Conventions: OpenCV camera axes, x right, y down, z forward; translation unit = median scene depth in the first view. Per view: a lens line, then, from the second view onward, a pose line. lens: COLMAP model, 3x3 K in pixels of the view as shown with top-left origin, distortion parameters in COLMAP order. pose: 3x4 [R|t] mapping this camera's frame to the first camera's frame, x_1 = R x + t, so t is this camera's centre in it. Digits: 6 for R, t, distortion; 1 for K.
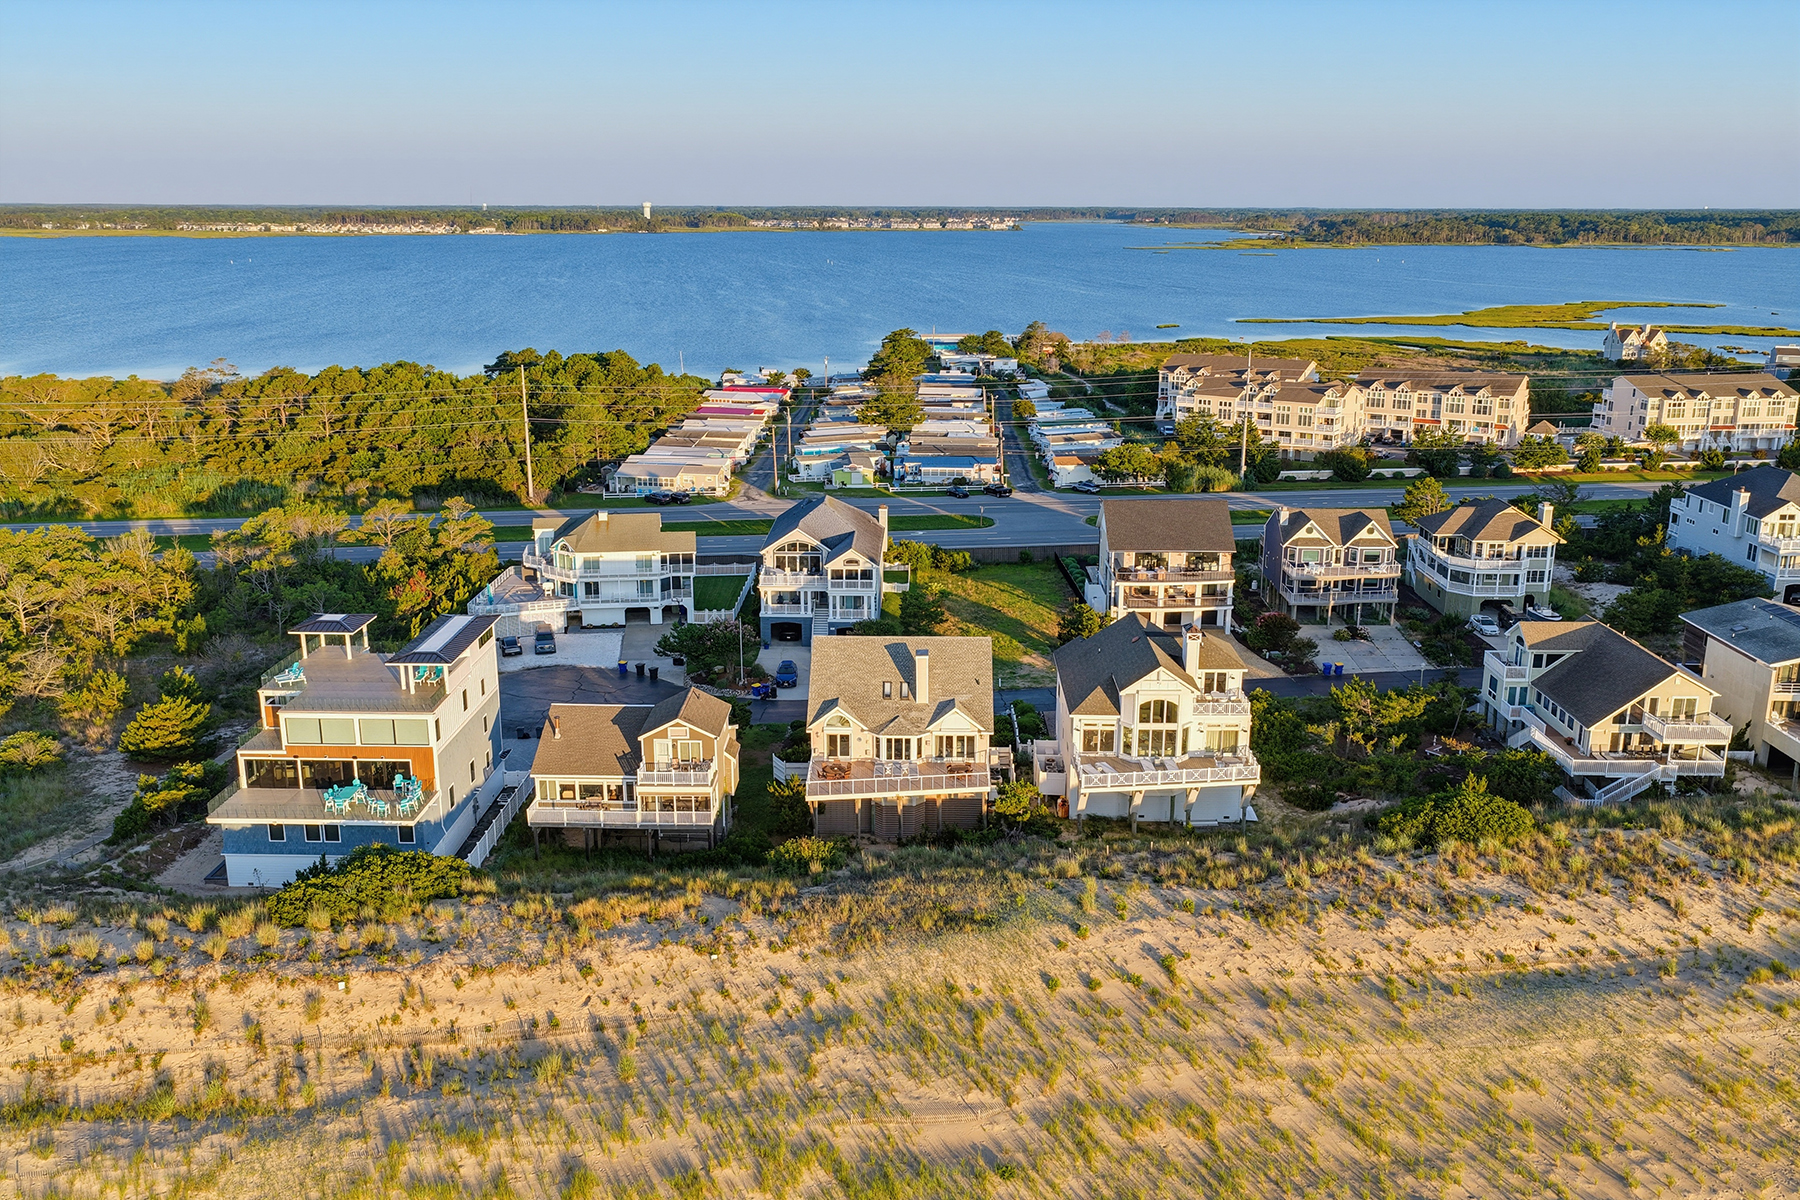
lens RADIAL K [[1492.9, 0, 900.0], [0, 1492.9, 600.0], [0, 0, 1]] dist [-0.012791, 0.039286]
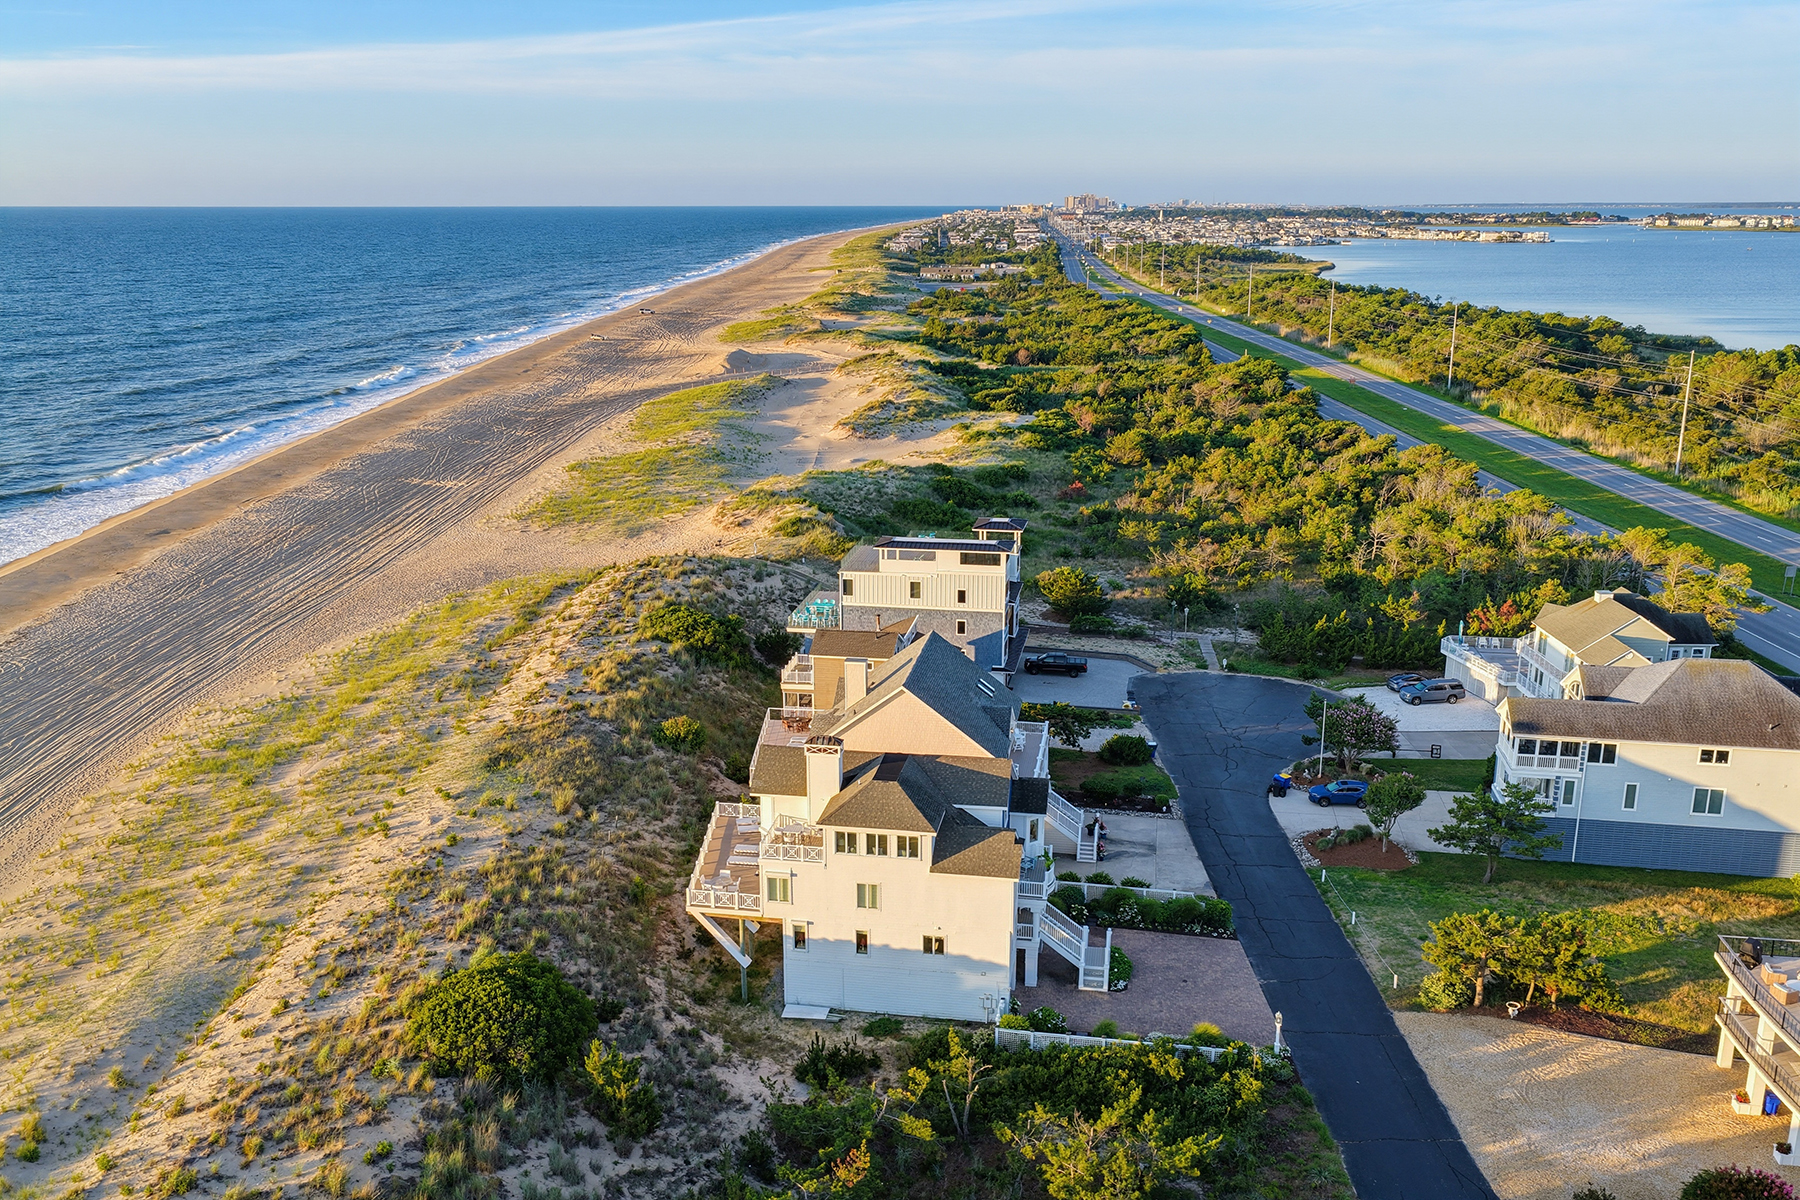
lens RADIAL K [[1492.9, 0, 900.0], [0, 1492.9, 600.0], [0, 0, 1]] dist [-0.012791, 0.039286]
pose [[-0.150503, 0.252637, -0.955784, 0.784582], [-0.252707, 0.924846, 0.284252, -0.239539], [0.955766, 0.284314, -0.075348, 0.925791]]
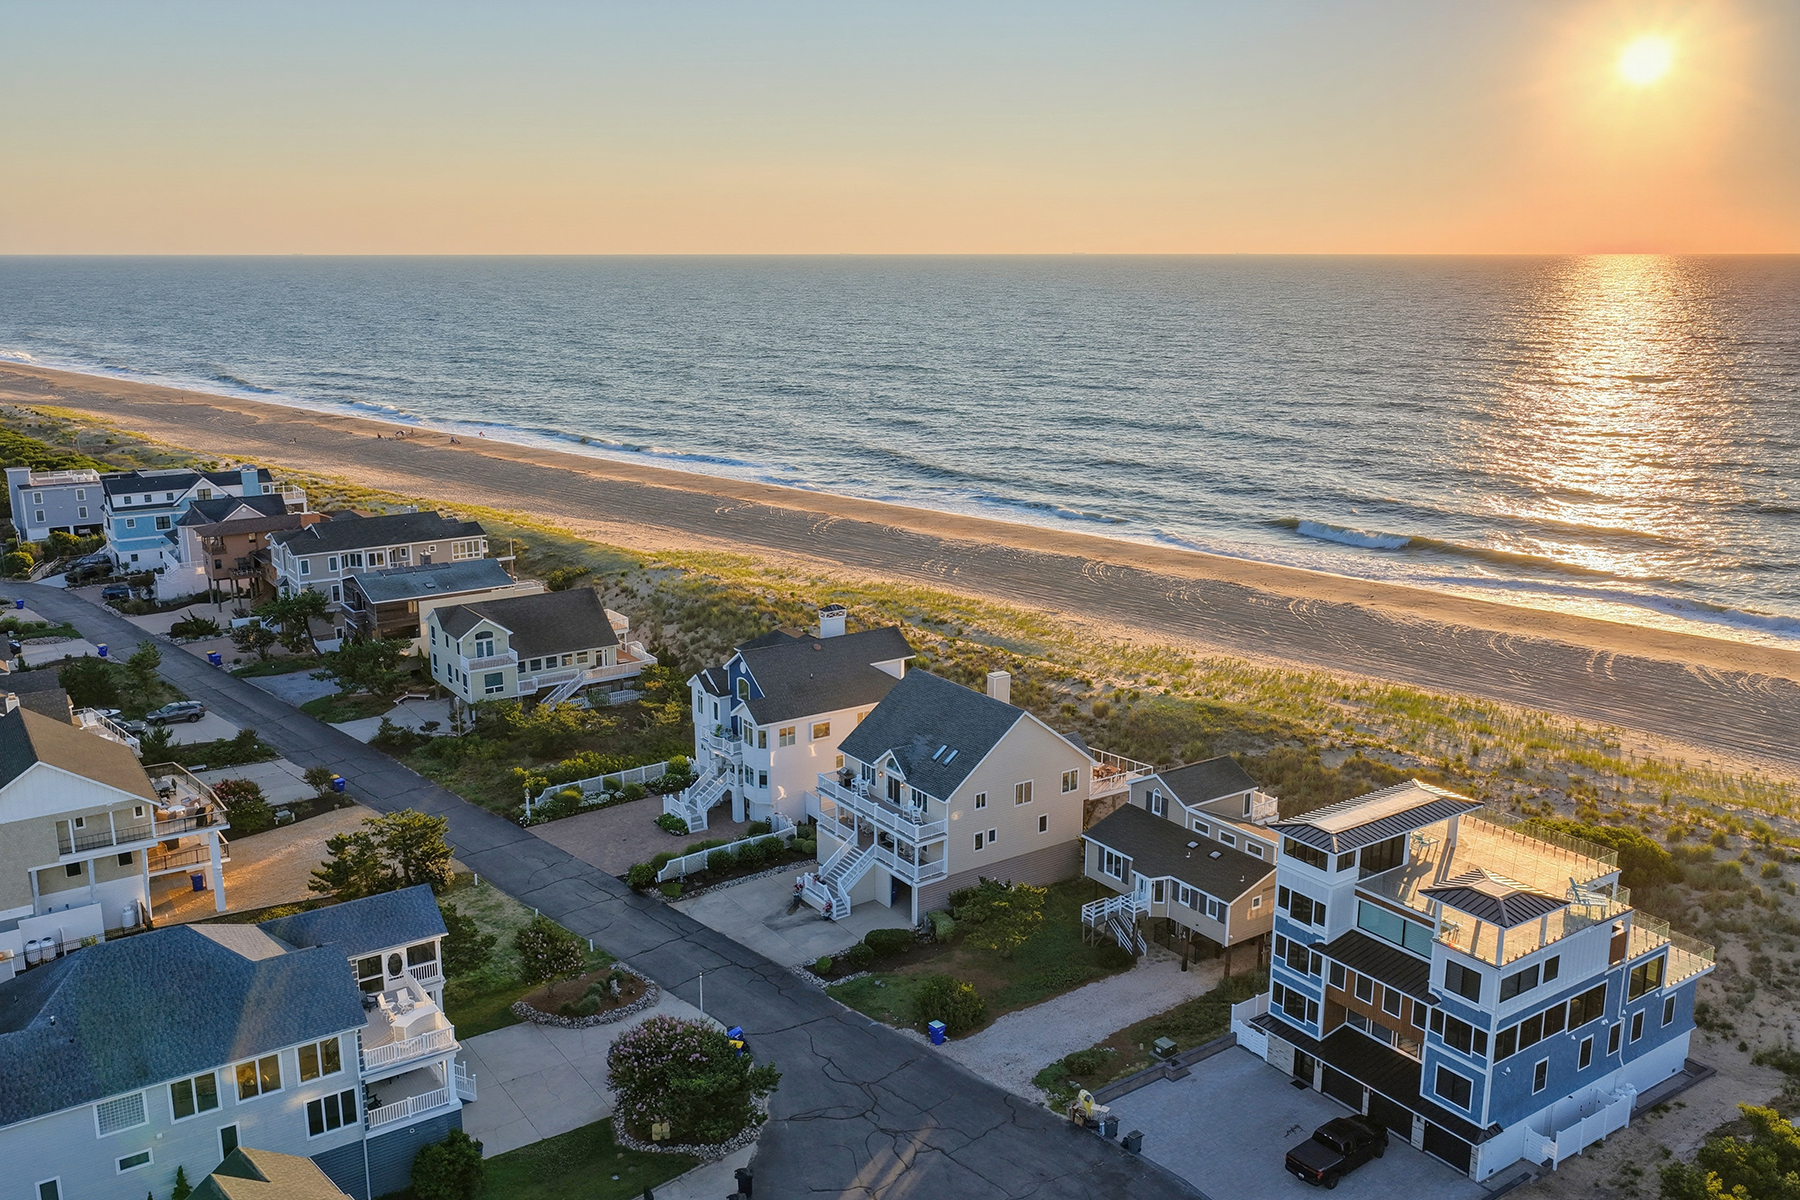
lens RADIAL K [[1498.5, 0, 900.0], [0, 1498.5, 600.0], [0, 0, 1]] dist [-0.021412, 0.052351]
pose [[-0.583821, -0.187707, 0.789886, -0.635596], [0.207179, 0.906251, 0.368491, -0.342970], [-0.785003, 0.378780, -0.490199, 1.307746]]
